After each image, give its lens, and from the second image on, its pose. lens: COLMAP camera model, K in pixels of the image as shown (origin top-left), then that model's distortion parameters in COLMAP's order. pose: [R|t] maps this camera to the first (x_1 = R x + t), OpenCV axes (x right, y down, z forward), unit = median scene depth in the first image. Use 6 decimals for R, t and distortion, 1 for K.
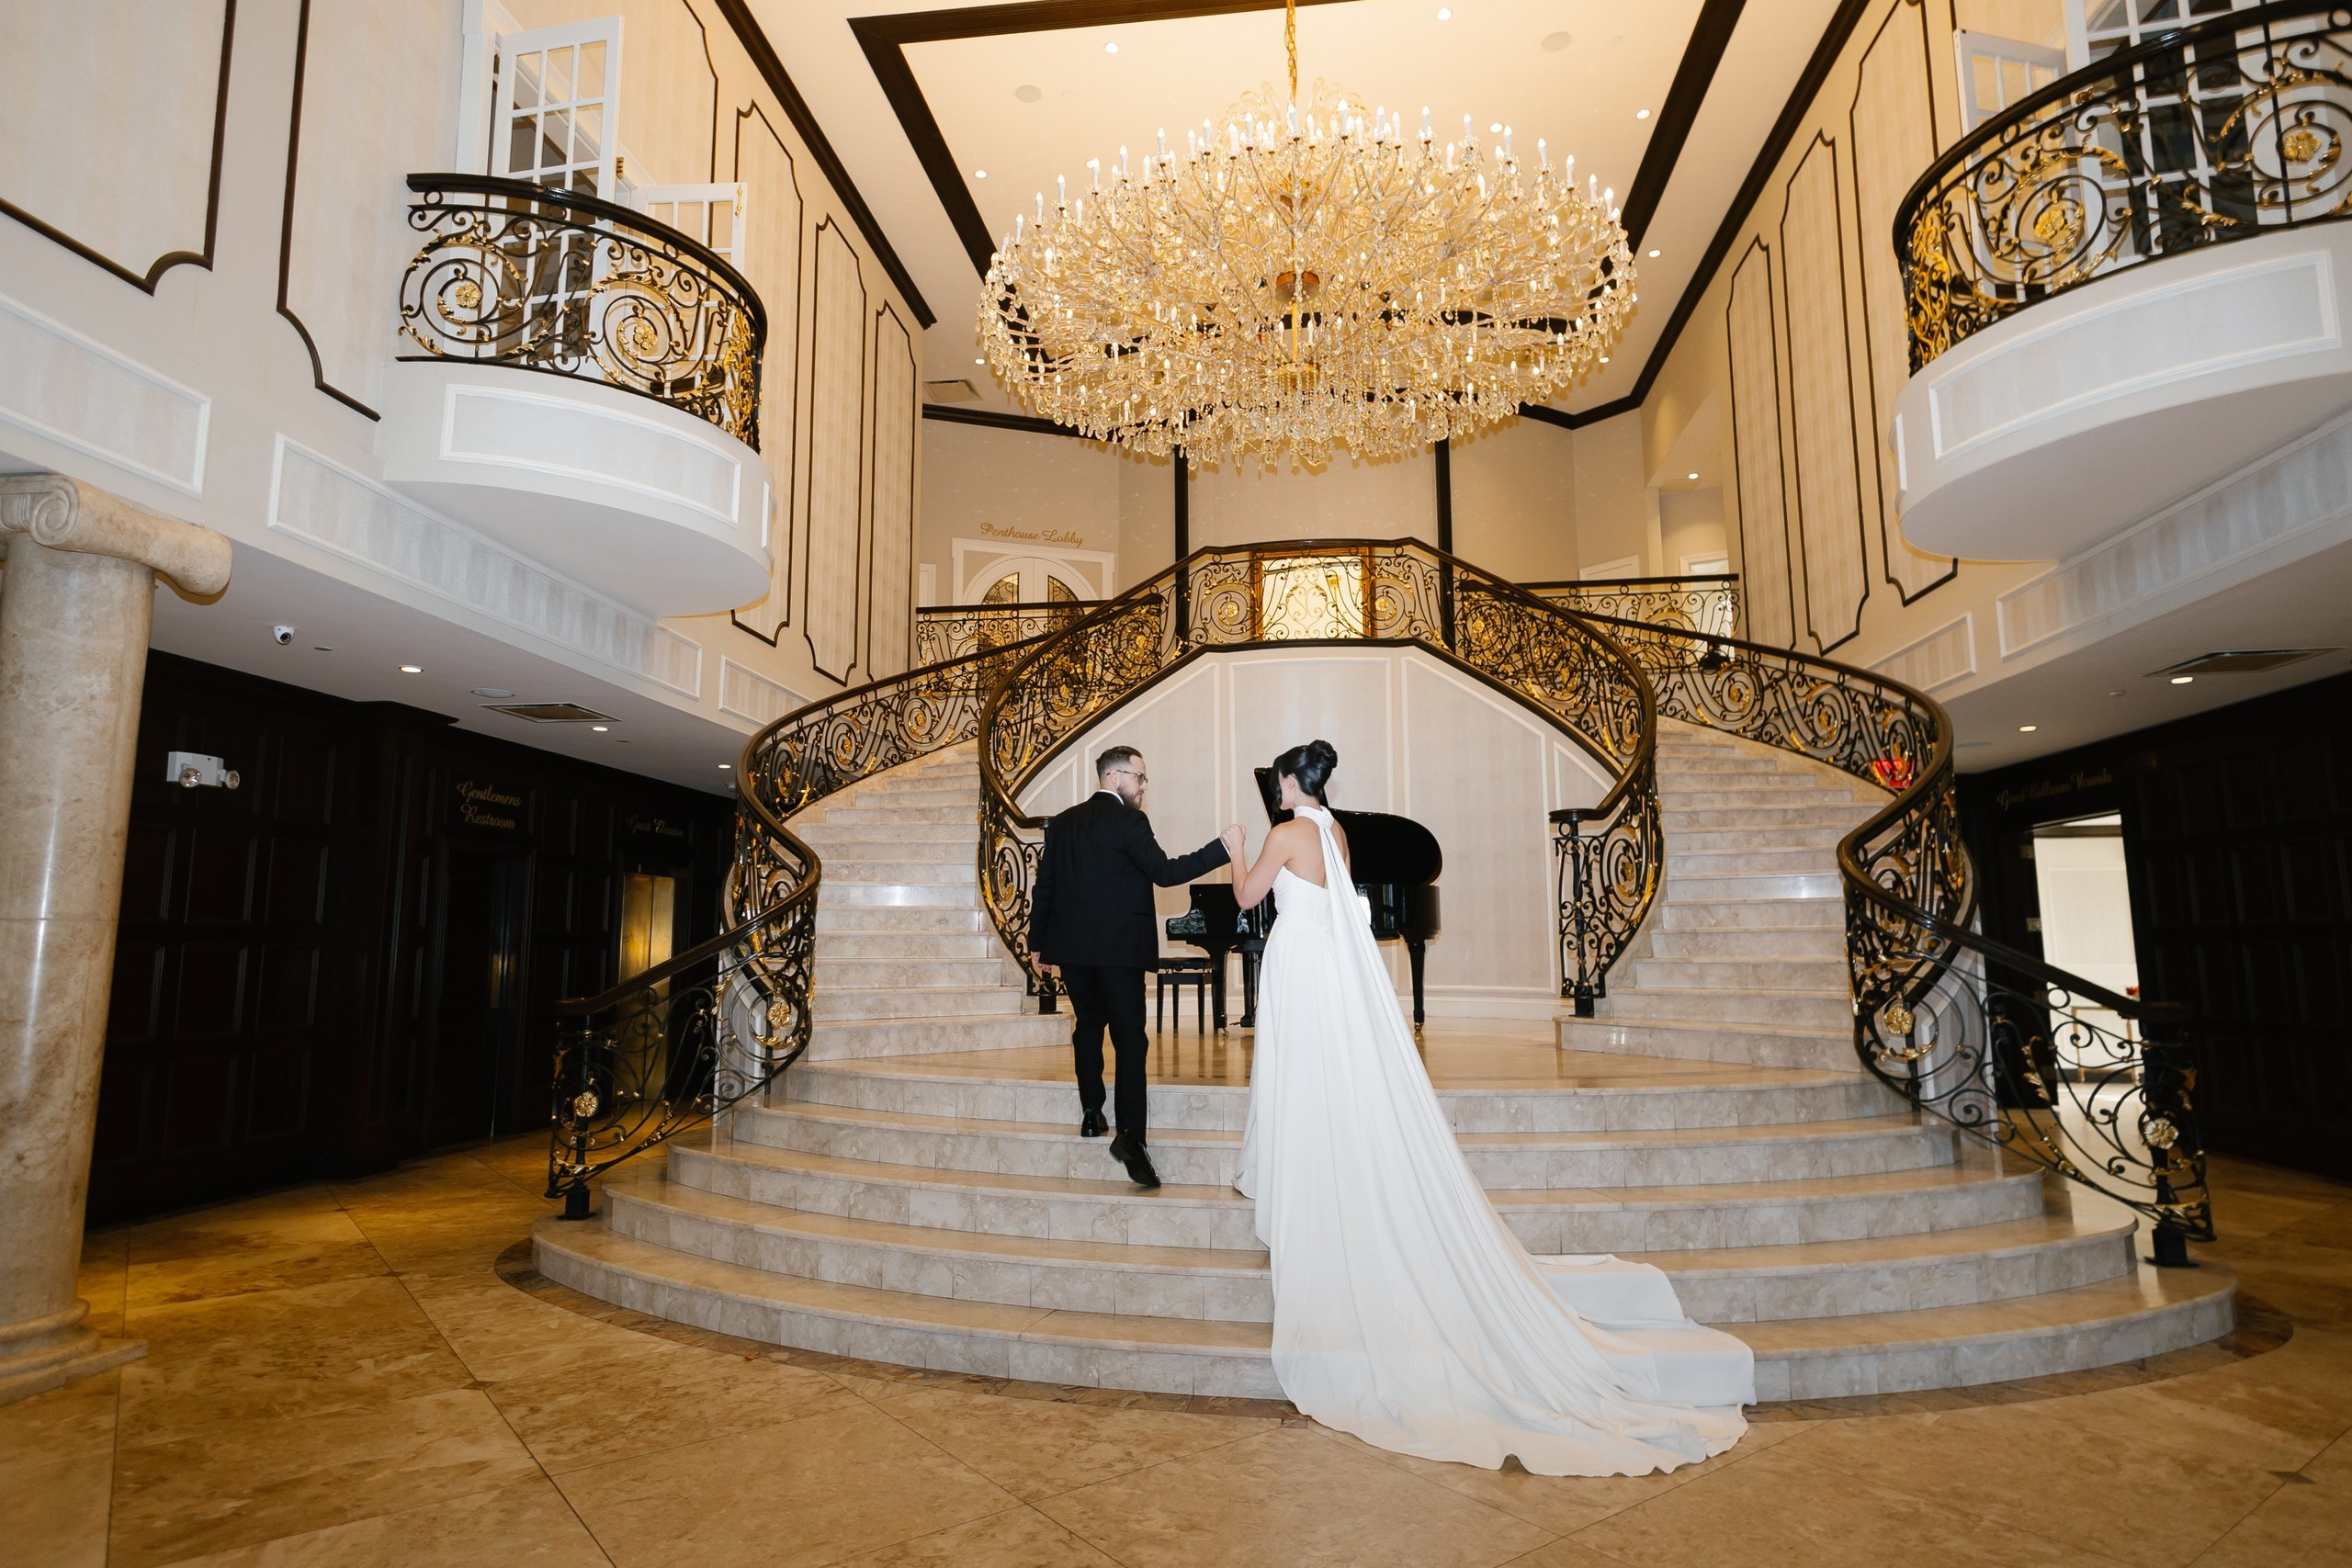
lens RADIAL K [[1304.4, 0, 1119.8], [0, 1304.4, 779.3], [0, 0, 1]] dist [0.004667, -0.000816]
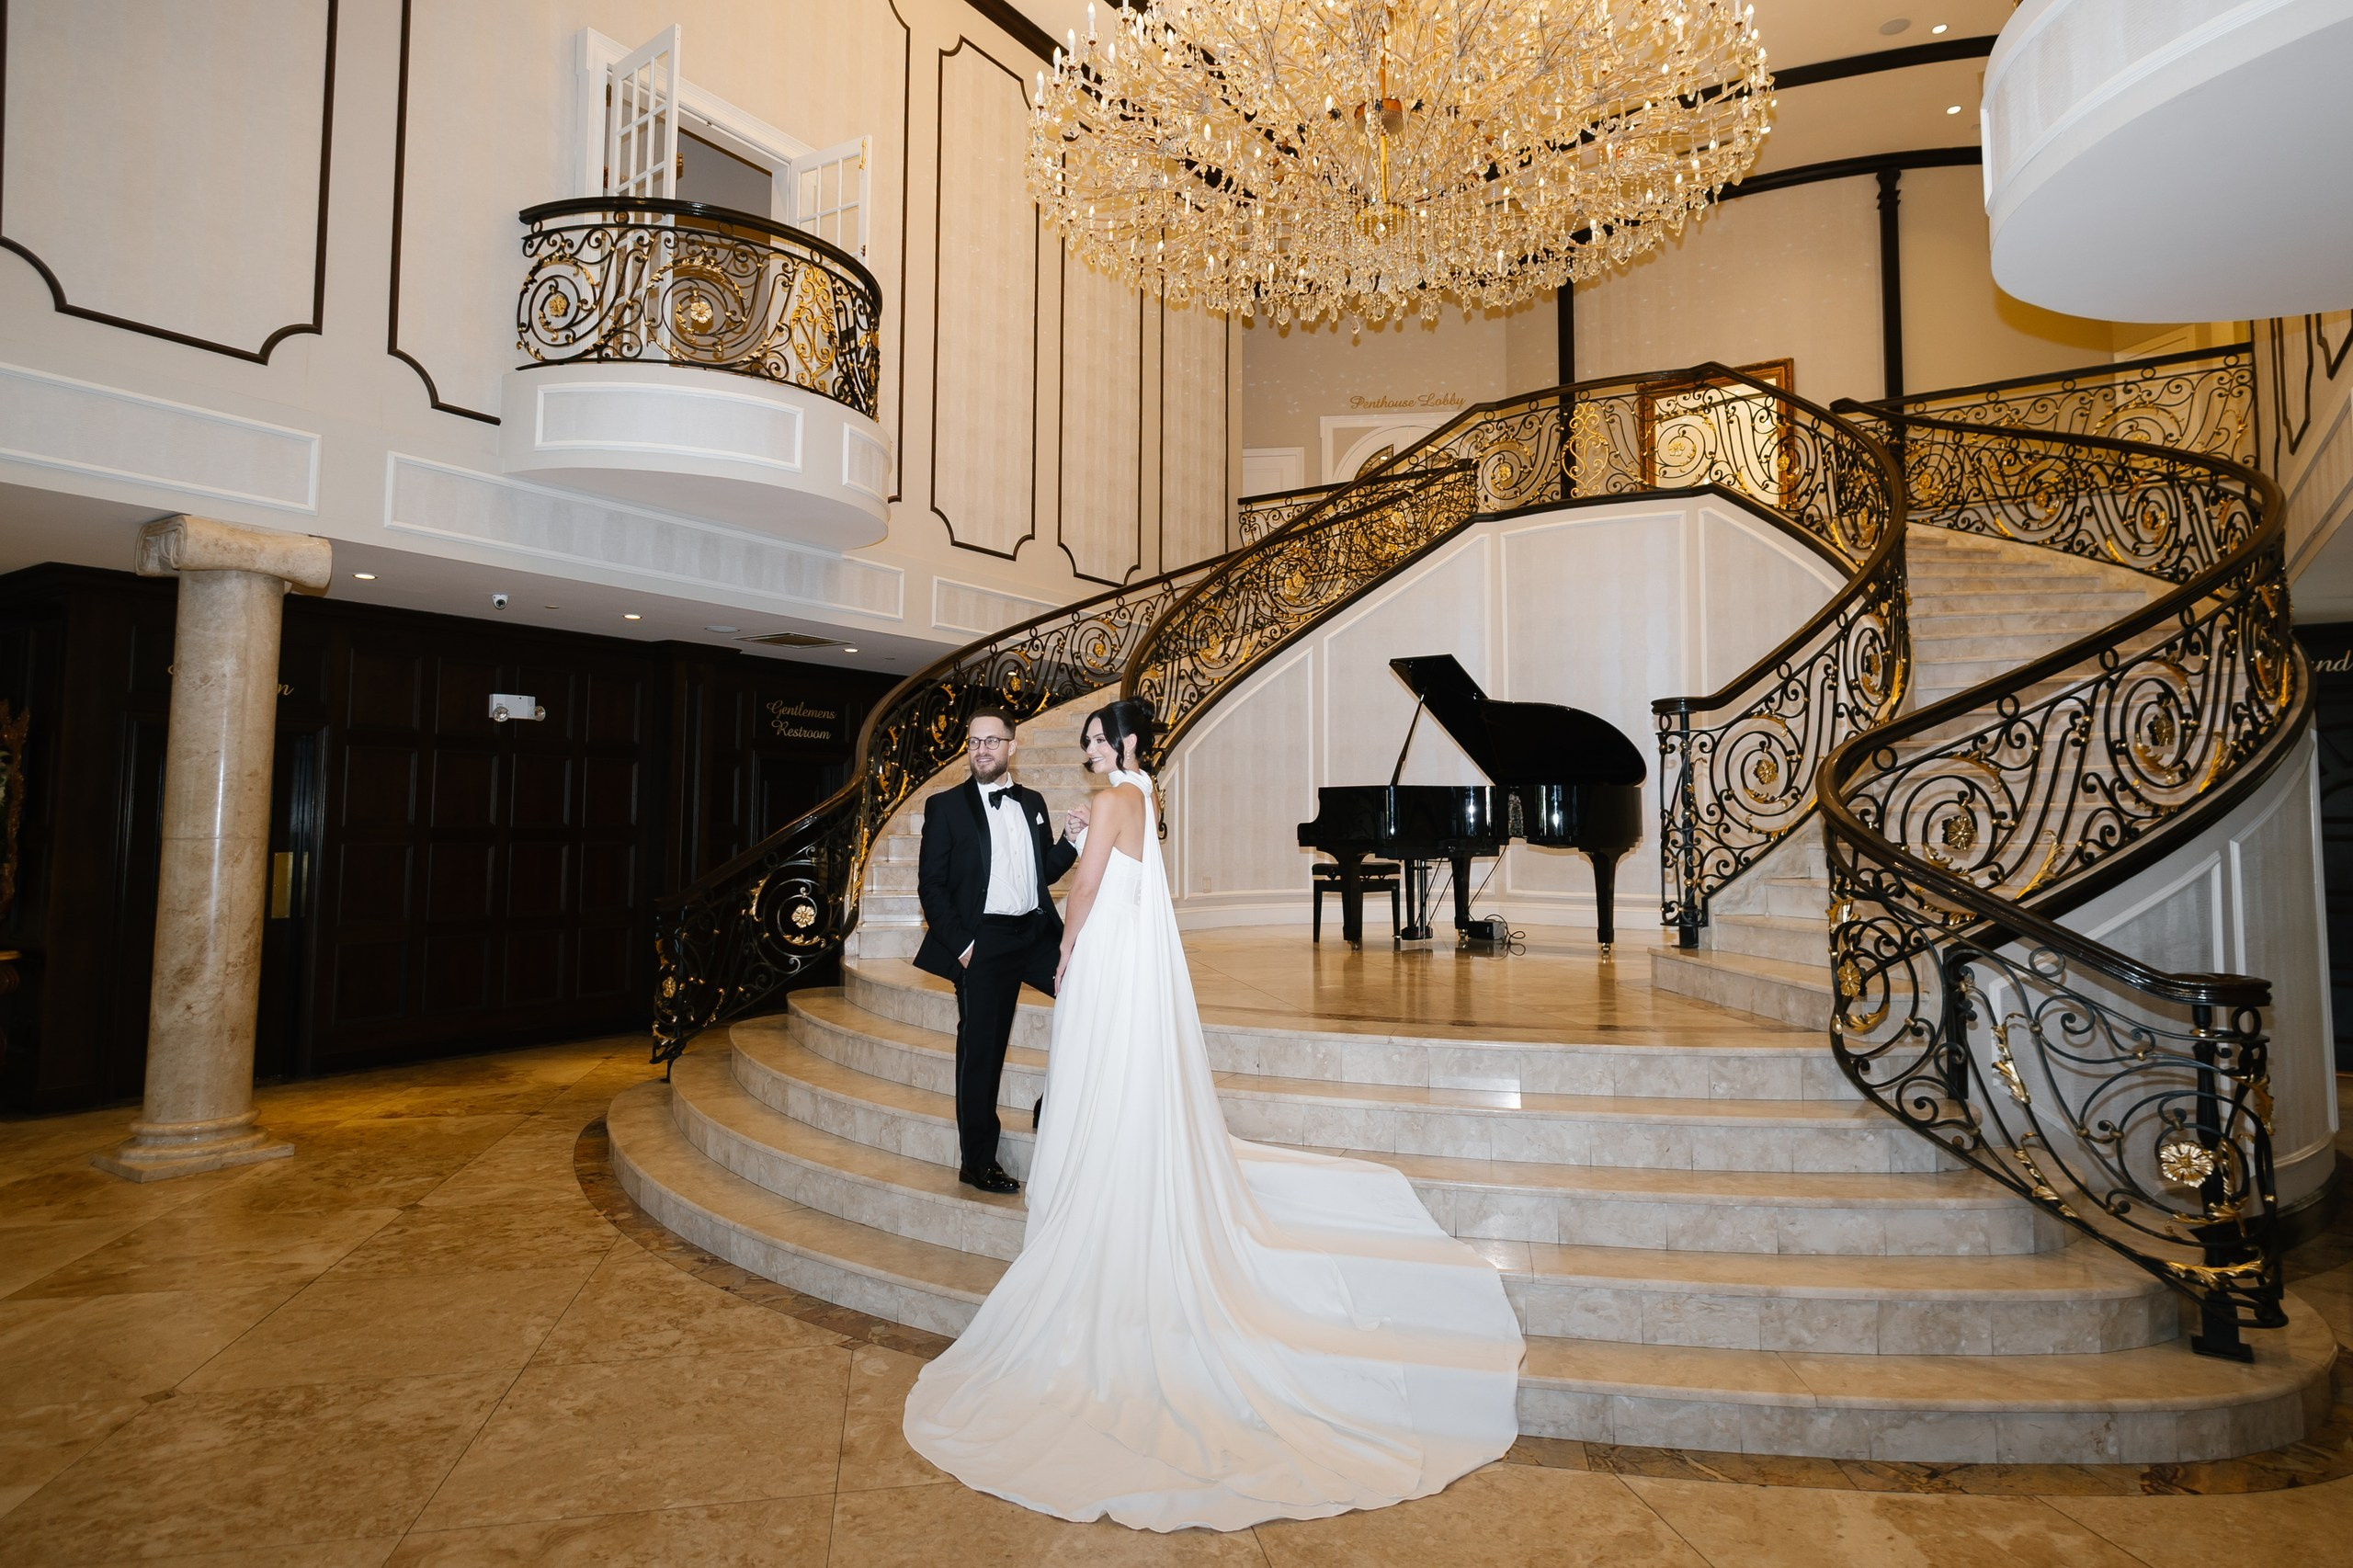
lens RADIAL K [[1342.7, 0, 1169.2], [0, 1342.7, 728.9], [0, 0, 1]] dist [0.005232, 0.002034]
pose [[0.902069, -0.025507, -0.430838, 0.619855], [0.050093, 0.997693, 0.045816, -0.019186], [0.428676, -0.062912, 0.901265, 0.137195]]
